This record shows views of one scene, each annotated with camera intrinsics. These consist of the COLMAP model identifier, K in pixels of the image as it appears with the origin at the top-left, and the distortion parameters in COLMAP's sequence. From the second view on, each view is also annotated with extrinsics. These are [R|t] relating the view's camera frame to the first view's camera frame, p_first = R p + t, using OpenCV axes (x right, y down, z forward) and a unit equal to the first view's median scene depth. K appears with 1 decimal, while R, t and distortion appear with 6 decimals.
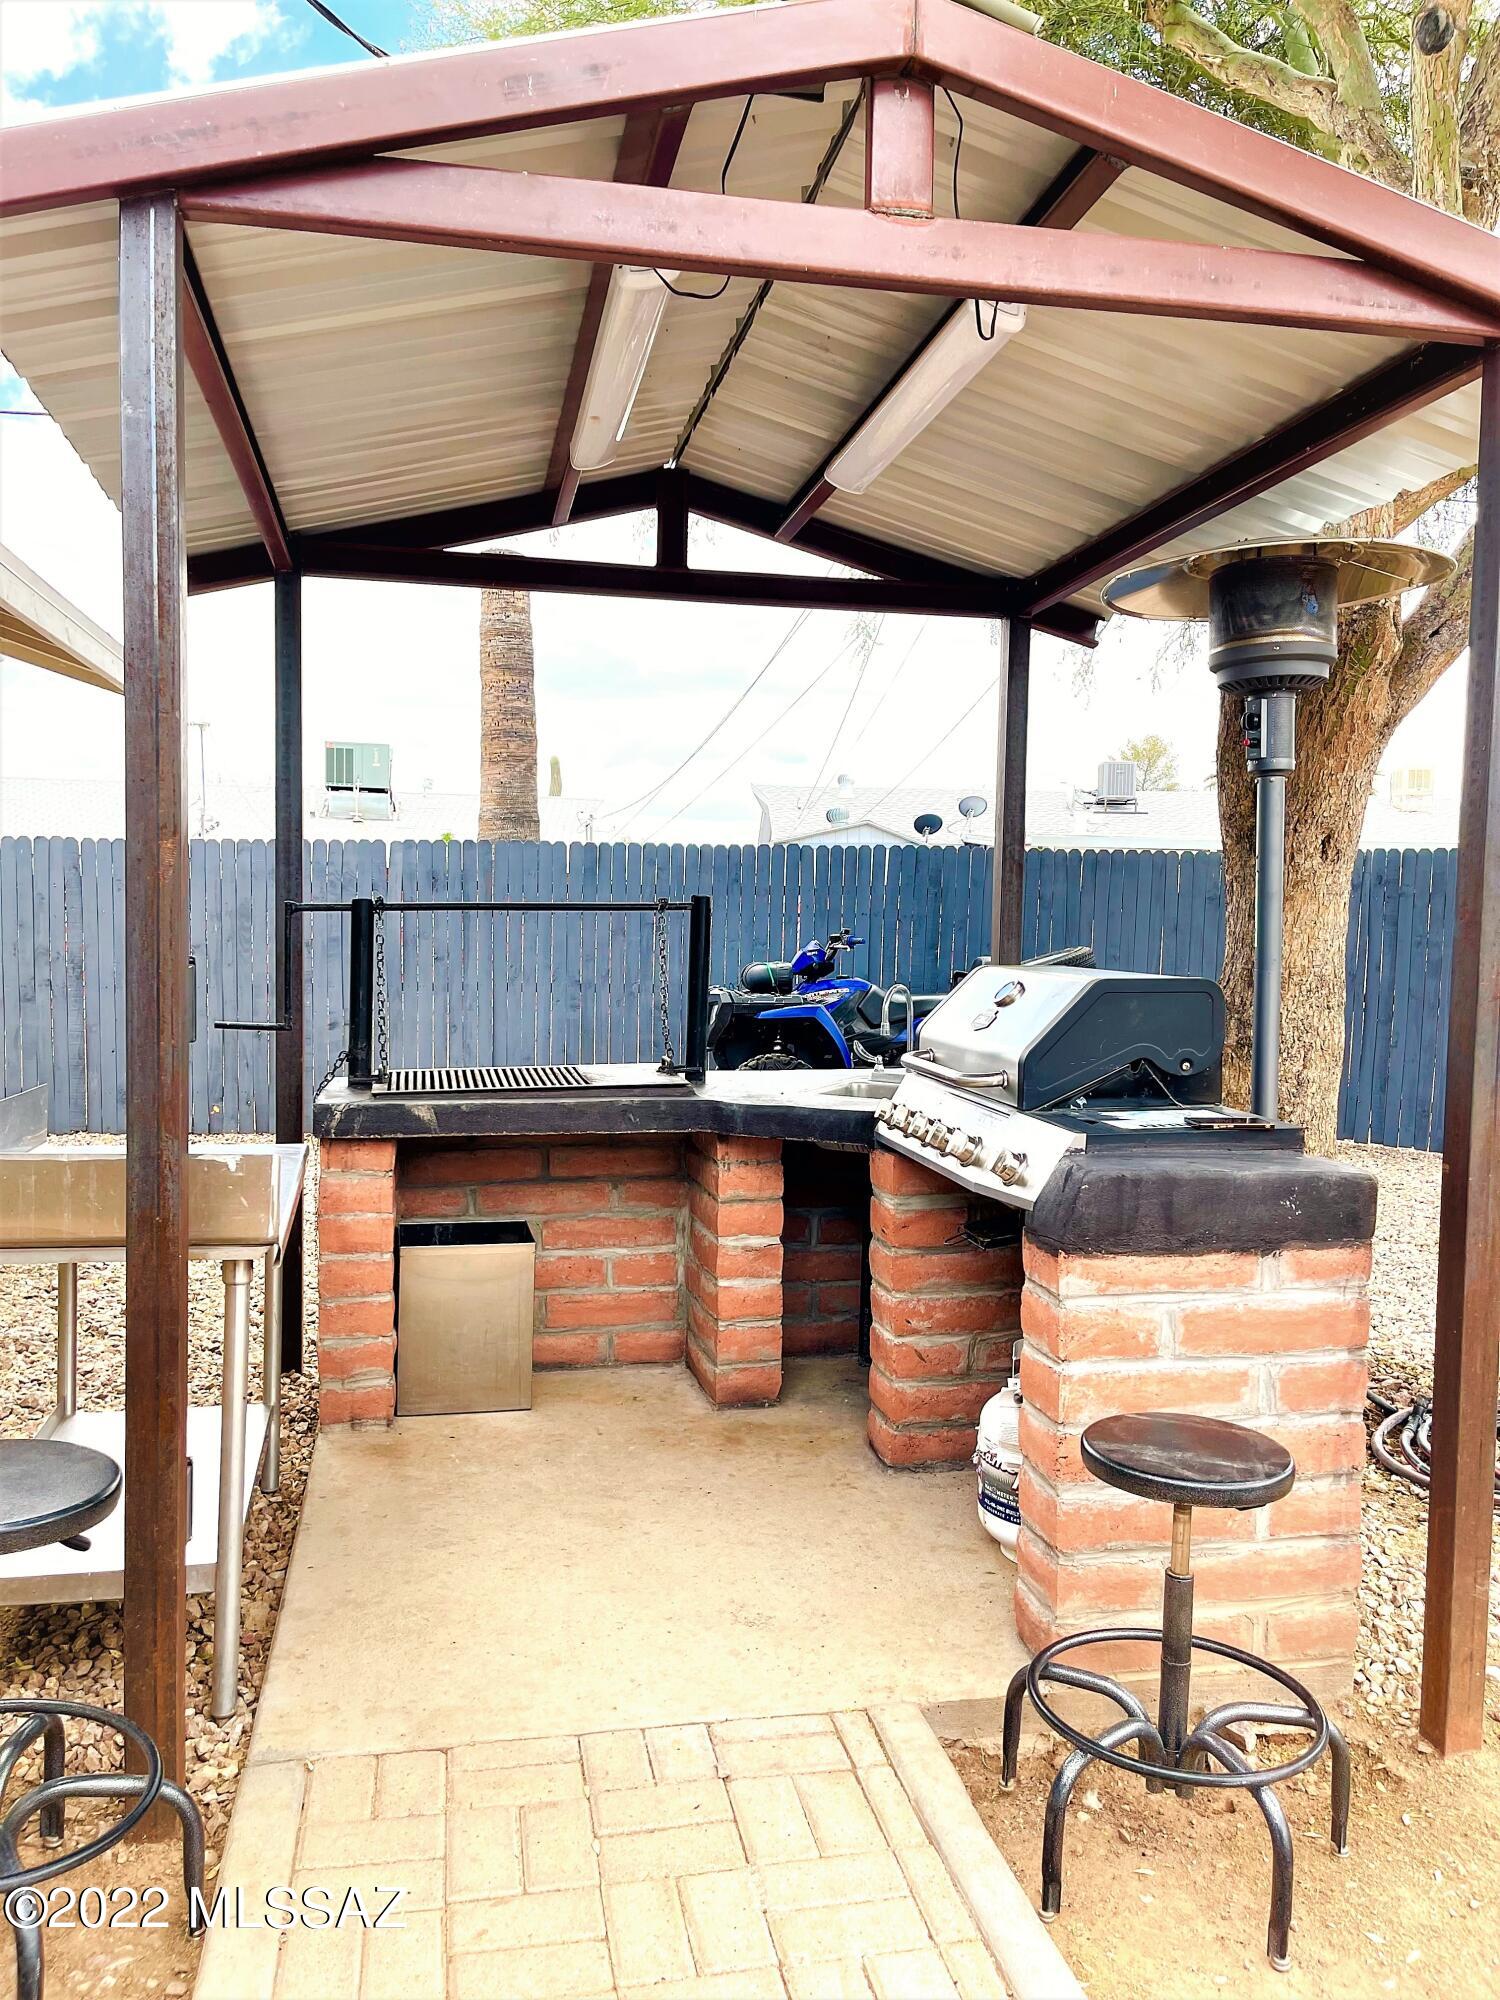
lens RADIAL K [[1503.8, 0, 748.1], [0, 1503.8, 998.1], [0, 0, 1]] dist [0.005674, 0.000343]
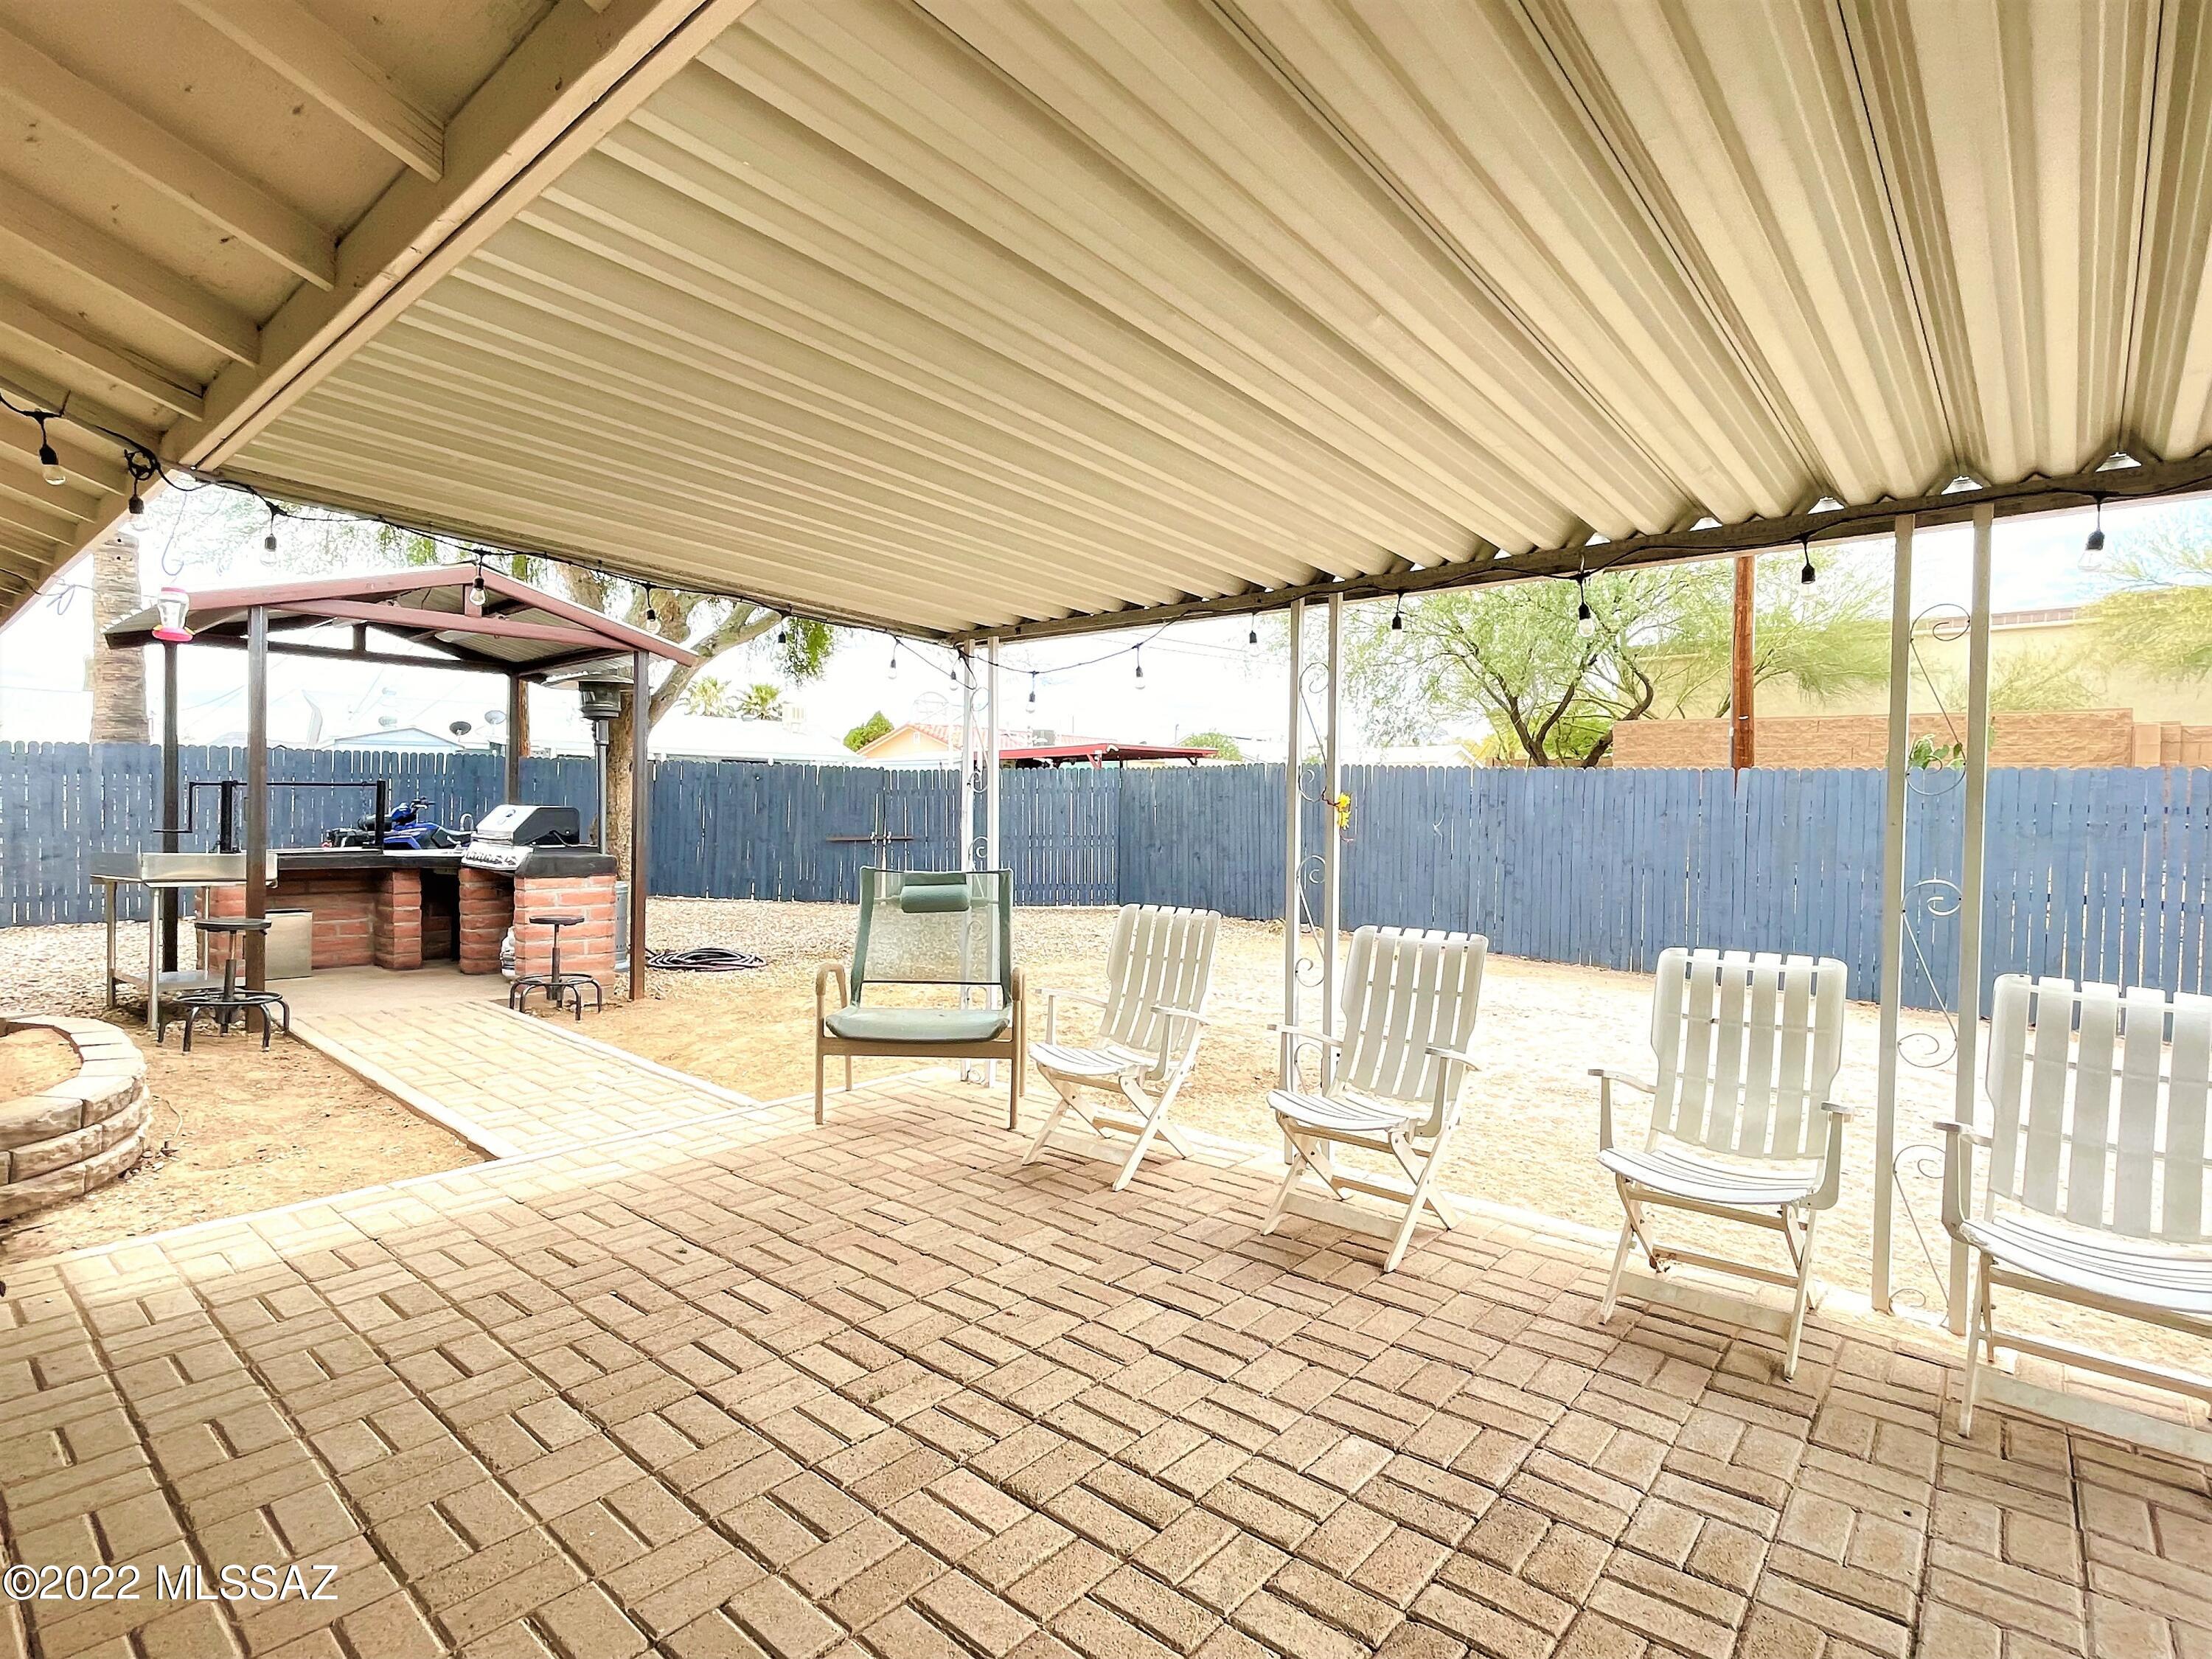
lens RADIAL K [[1125.2, 0, 1100.3], [0, 1125.2, 825.7], [0, 0, 1]] dist [0.000113, 0.001031]
pose [[0.802513, -0.013304, 0.596486, -0.204359], [0.030178, 0.999377, -0.018312, 0.087597], [-0.595870, 0.032697, 0.802415, -1.377710]]
